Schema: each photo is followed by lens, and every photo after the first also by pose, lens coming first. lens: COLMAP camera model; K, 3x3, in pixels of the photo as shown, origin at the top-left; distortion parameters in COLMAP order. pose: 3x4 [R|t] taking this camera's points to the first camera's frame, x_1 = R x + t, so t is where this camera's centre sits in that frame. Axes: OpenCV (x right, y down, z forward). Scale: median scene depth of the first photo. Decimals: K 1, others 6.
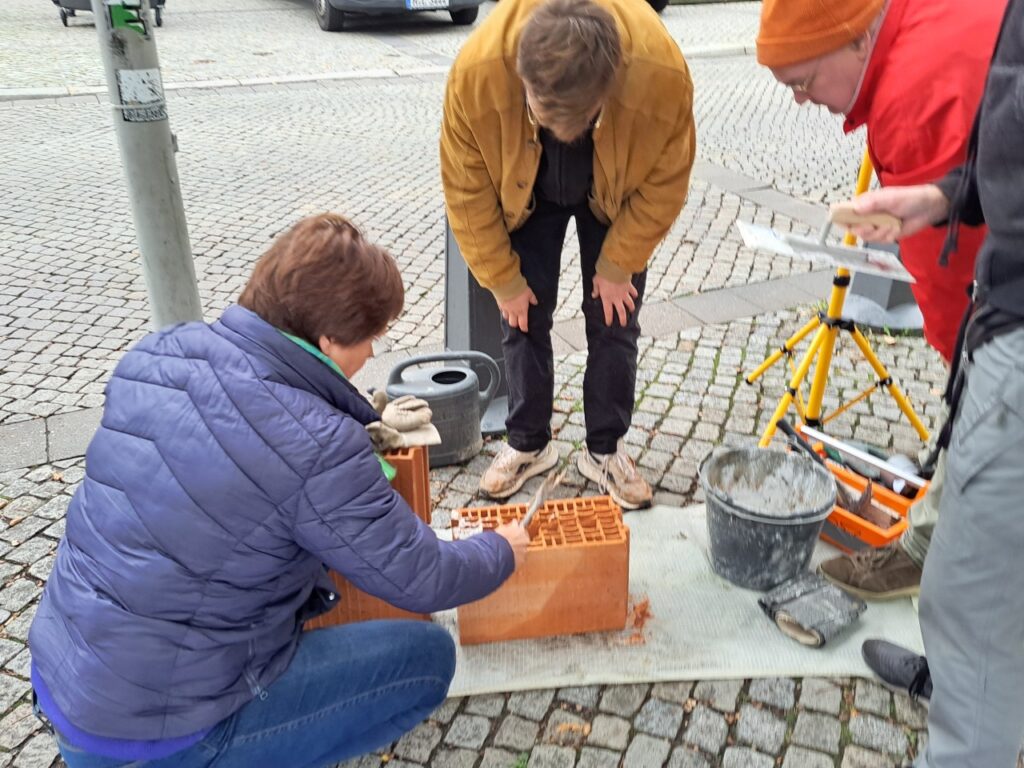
lens RADIAL K [[843.2, 0, 528.1], [0, 843.2, 360.0], [0, 0, 1]] dist [0.114581, -0.178983]
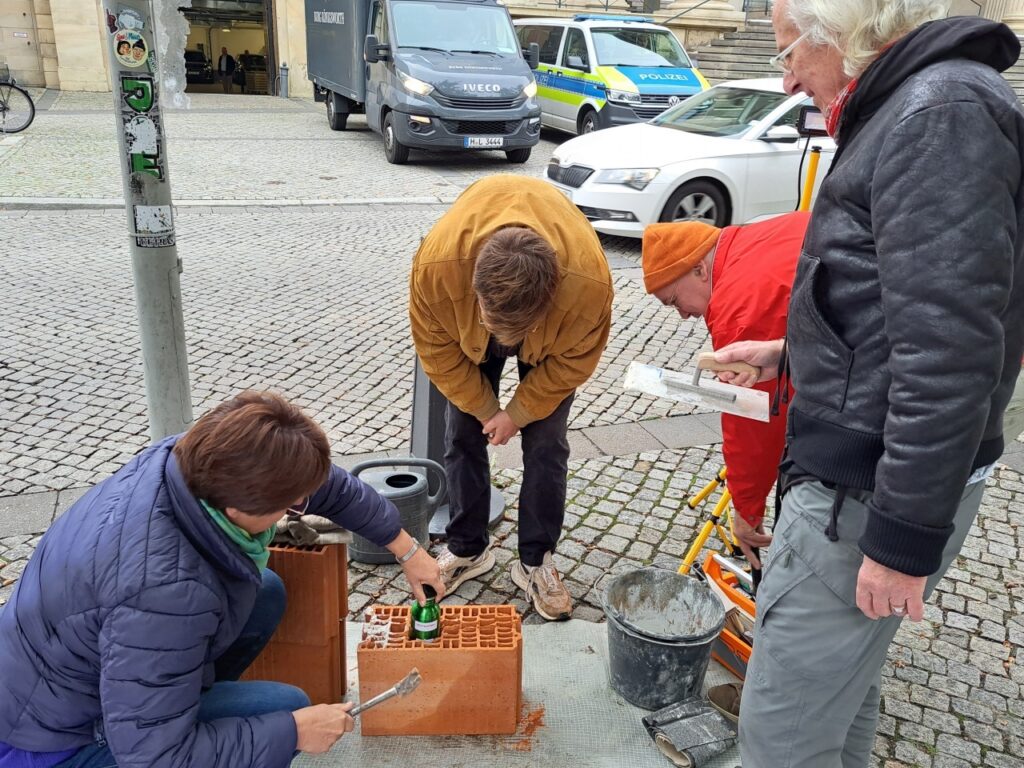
lens RADIAL K [[805.1, 0, 514.4], [0, 805.1, 362.1], [0, 0, 1]] dist [0.080730, -0.110303]
pose [[0.994368, 0.062941, -0.085269, 0.126680], [-0.072803, 0.990344, -0.117979, -0.019040], [0.077020, 0.123522, 0.989348, -0.048540]]
